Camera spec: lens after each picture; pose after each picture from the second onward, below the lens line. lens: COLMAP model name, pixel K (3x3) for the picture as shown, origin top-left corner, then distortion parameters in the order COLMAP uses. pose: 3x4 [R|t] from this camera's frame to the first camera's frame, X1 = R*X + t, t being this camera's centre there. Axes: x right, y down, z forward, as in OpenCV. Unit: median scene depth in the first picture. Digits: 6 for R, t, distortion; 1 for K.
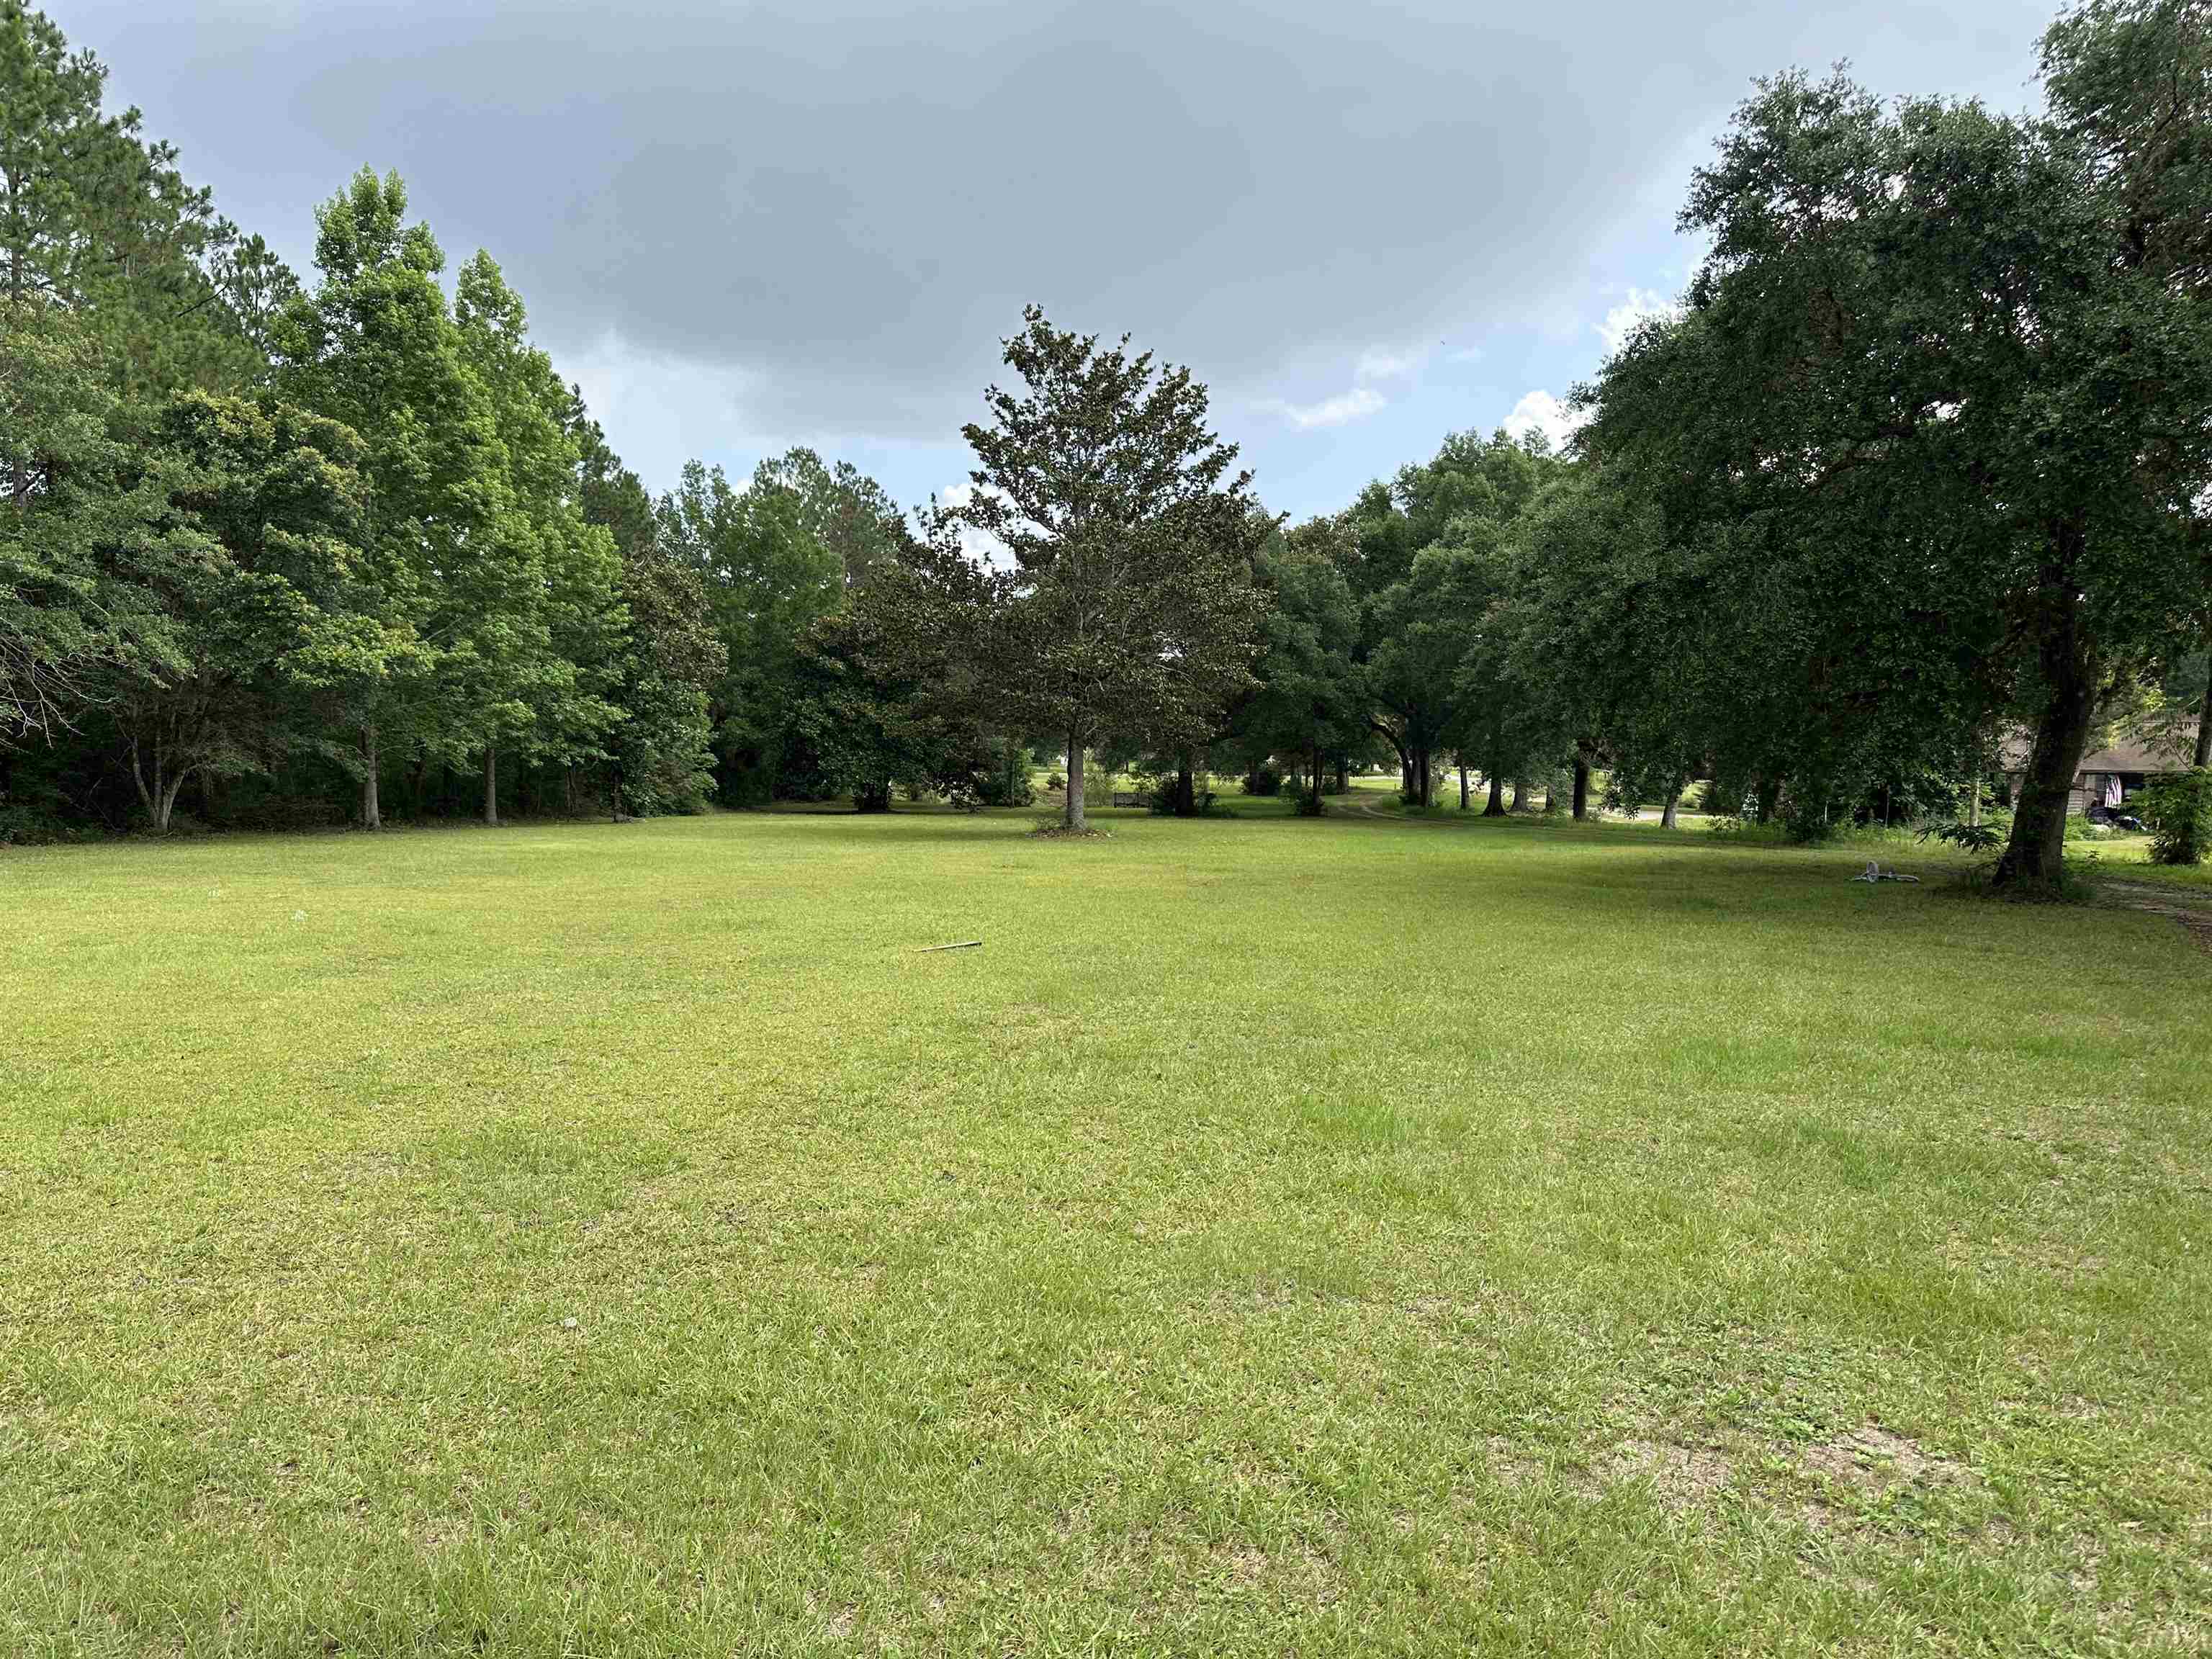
lens RADIAL K [[1551.0, 0, 1116.9], [0, 1551.0, 837.1], [0, 0, 1]] dist [0.083283, -0.101871]
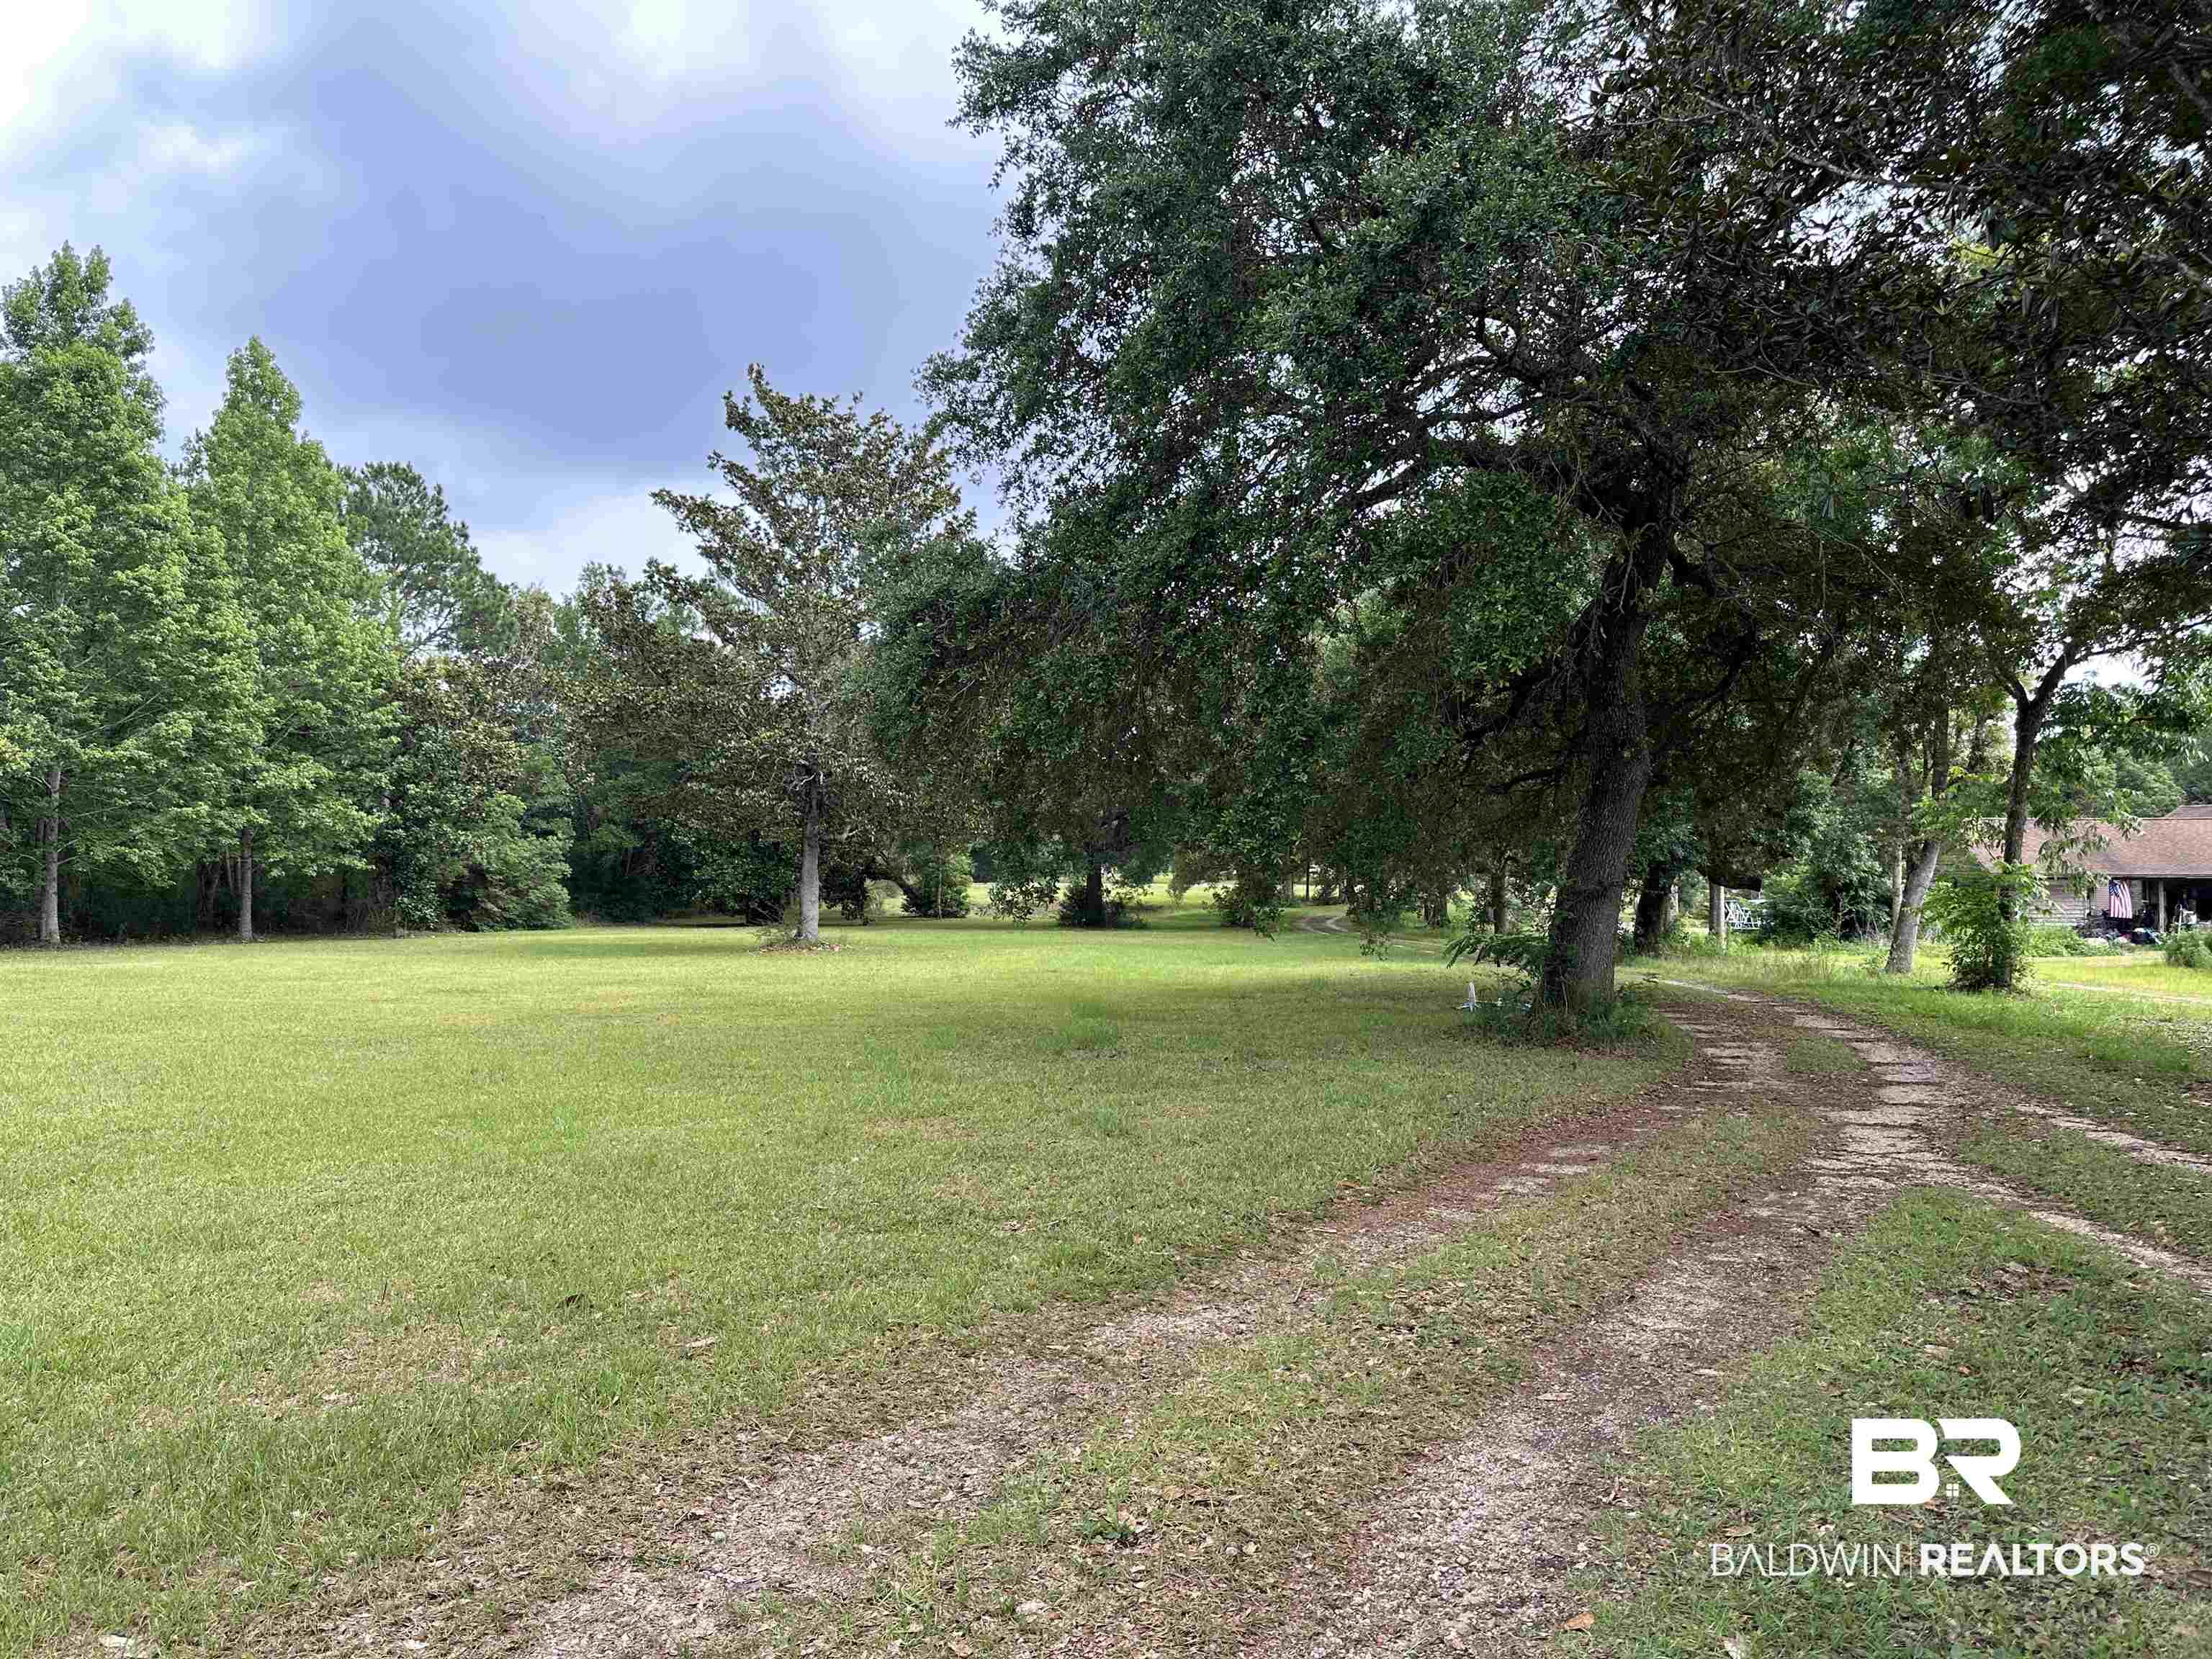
lens RADIAL K [[1536.9, 0, 1106.0], [0, 1536.9, 829.5], [0, 0, 1]] dist [0.047564, -0.000880]
pose [[0.995275, -0.008122, -0.096751, 0.466718], [0.000590, 0.996982, -0.077627, -0.002626], [0.097089, 0.077203, 0.992277, 0.297197]]
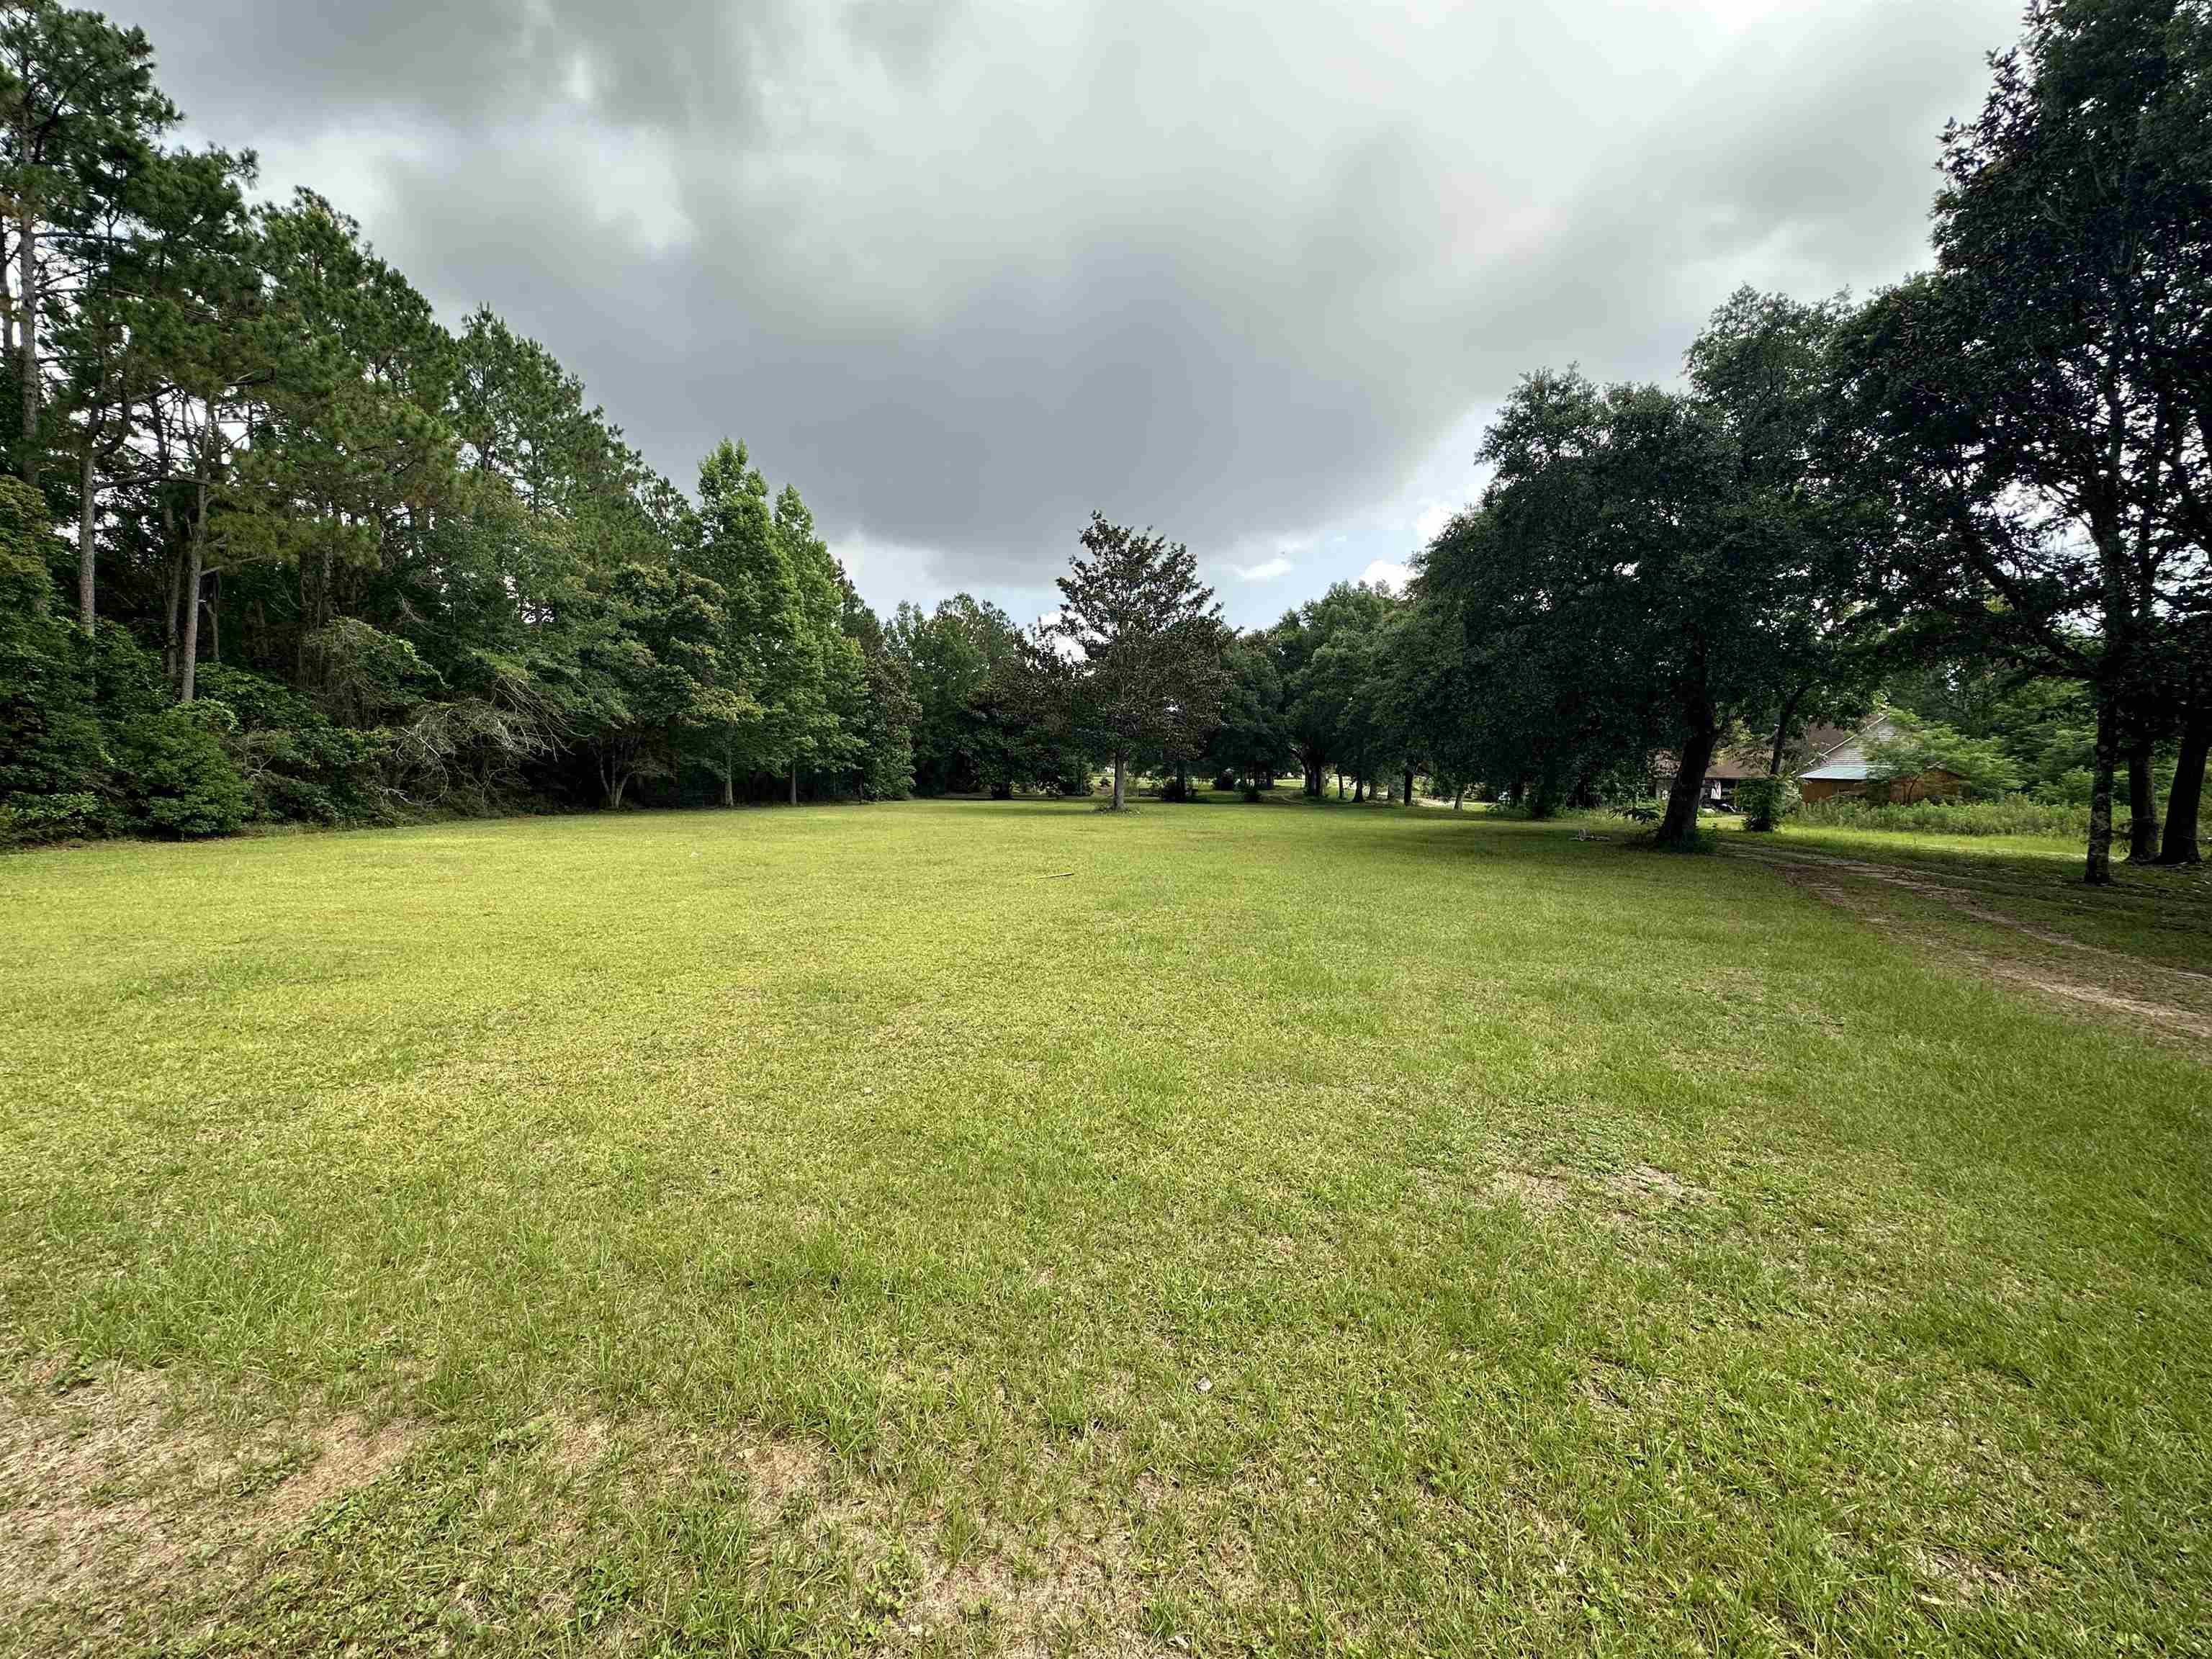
lens RADIAL K [[882.5, 0, 1106.0], [0, 882.5, 829.5], [0, 0, 1]] dist [0.000405, 0.000052]
pose [[0.999347, 0.004434, -0.035861, -0.012859], [-0.003804, 0.999838, 0.017613, 0.001109], [0.035934, -0.017465, 0.999202, 0.011634]]
